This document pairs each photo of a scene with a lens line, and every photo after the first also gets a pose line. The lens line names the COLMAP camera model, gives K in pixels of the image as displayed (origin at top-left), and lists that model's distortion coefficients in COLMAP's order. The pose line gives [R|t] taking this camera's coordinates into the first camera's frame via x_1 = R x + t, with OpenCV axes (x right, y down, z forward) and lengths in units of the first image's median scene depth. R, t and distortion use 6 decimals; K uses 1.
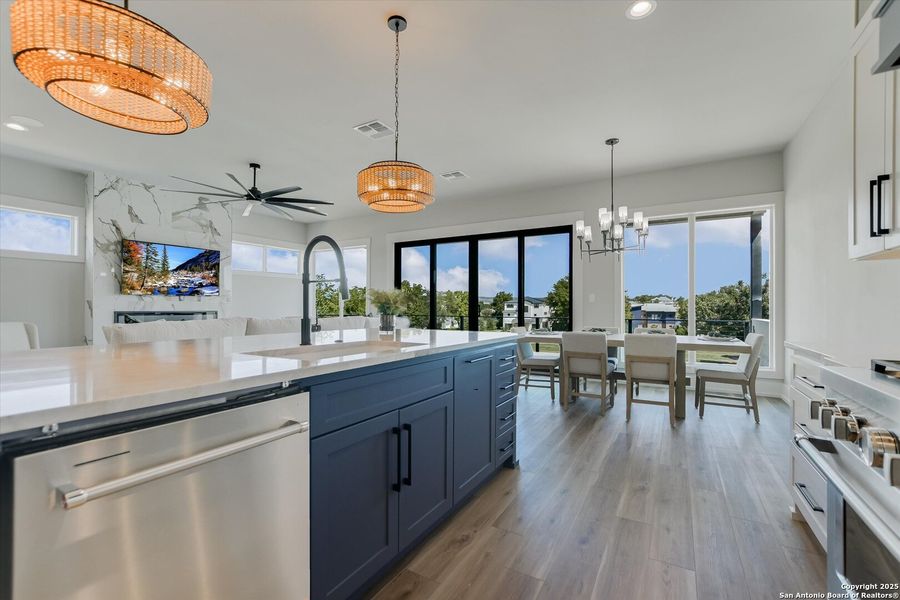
lens RADIAL K [[392.8, 0, 450.8], [0, 392.8, 305.6], [0, 0, 1]] dist [-0.011058, 0.000210]
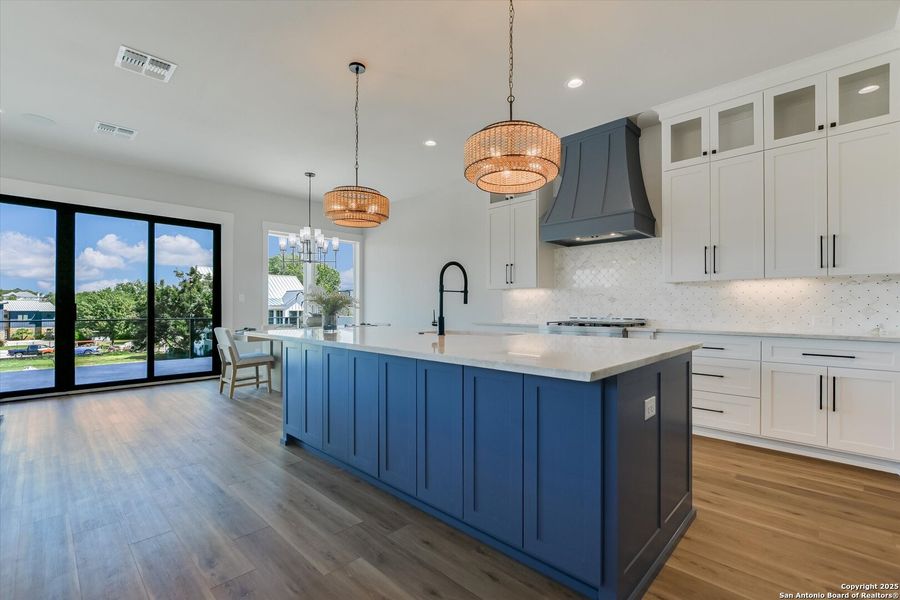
lens RADIAL K [[404.4, 0, 450.4], [0, 404.4, 305.0], [0, 0, 1]] dist [-0.001512, -0.000016]
pose [[0.245478, 0.003492, 0.969396, -0.513412], [-0.005458, 0.999983, -0.002220, -0.002177], [-0.969387, -0.004746, 0.245493, 0.173857]]
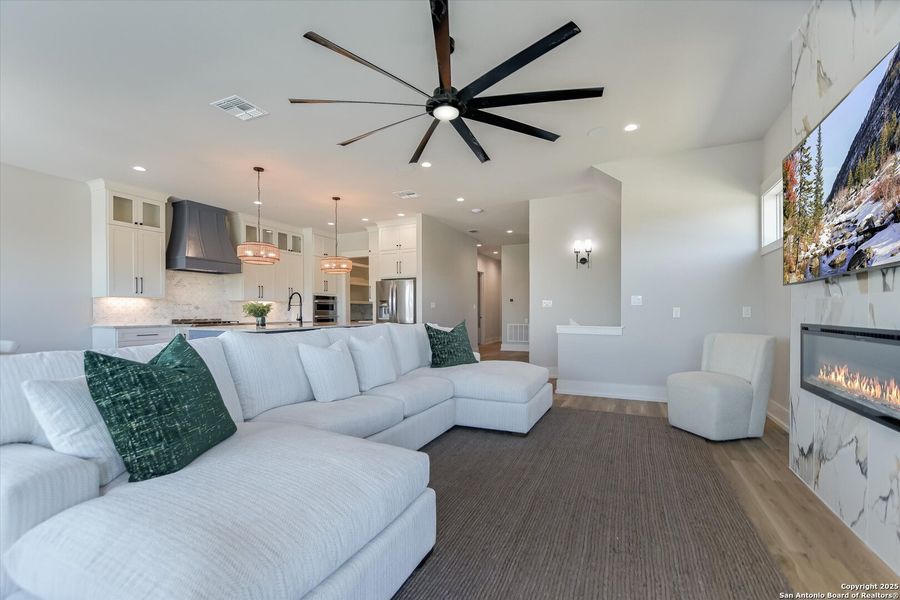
lens RADIAL K [[391.3, 0, 448.0], [0, 391.3, 317.1], [0, 0, 1]] dist [-0.002503, -0.000288]
pose [[-0.996493, 0.001569, -0.083663, -0.379726], [0.000809, 0.999958, 0.009111, 0.002639], [0.083673, 0.009012, -0.996452, 1.244168]]
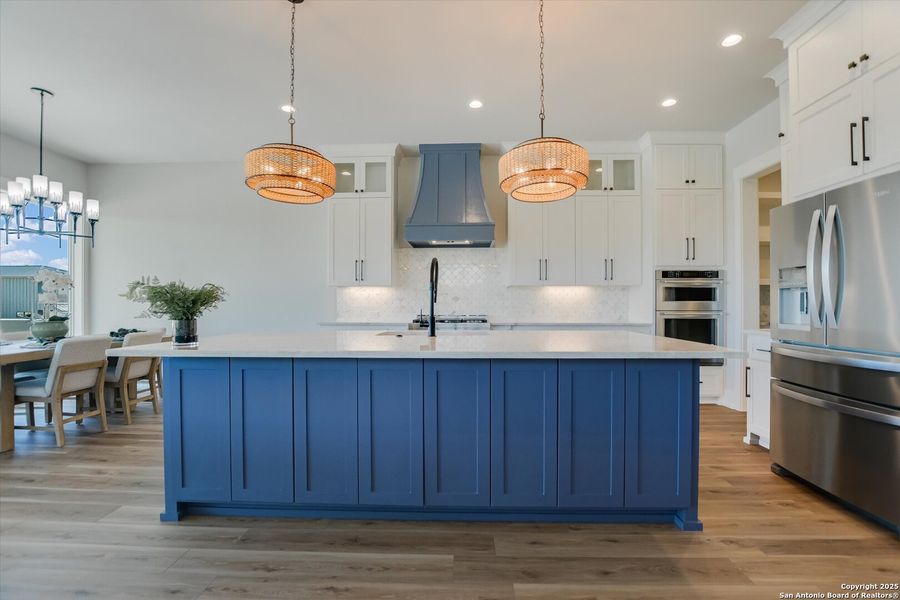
lens RADIAL K [[399.8, 0, 459.5], [0, 399.8, 303.2], [0, 0, 1]] dist [-0.024360, 0.000282]
pose [[-0.473018, 0.001743, 0.881051, -0.460192], [-0.004324, 0.999981, -0.004300, -0.001939], [-0.881042, -0.005844, -0.473002, 0.440709]]
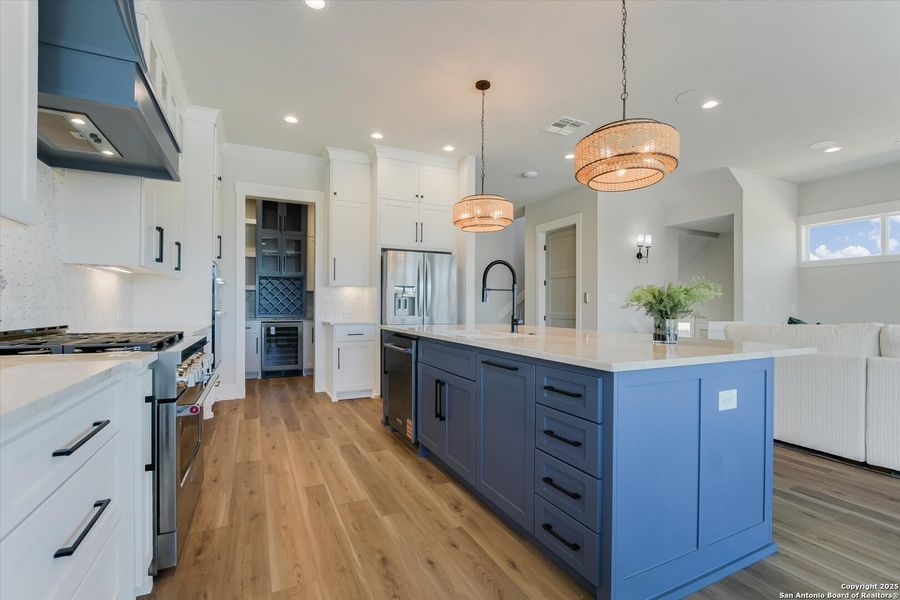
lens RADIAL K [[407.0, 0, 446.6], [0, 407.0, 307.6], [0, 0, 1]] dist [-0.029165, 0.000124]
pose [[-0.569155, -0.002514, -0.822227, 0.294567], [-0.001480, 0.999997, -0.002033, 0.003120], [0.822229, 0.000060, -0.569157, 0.472542]]
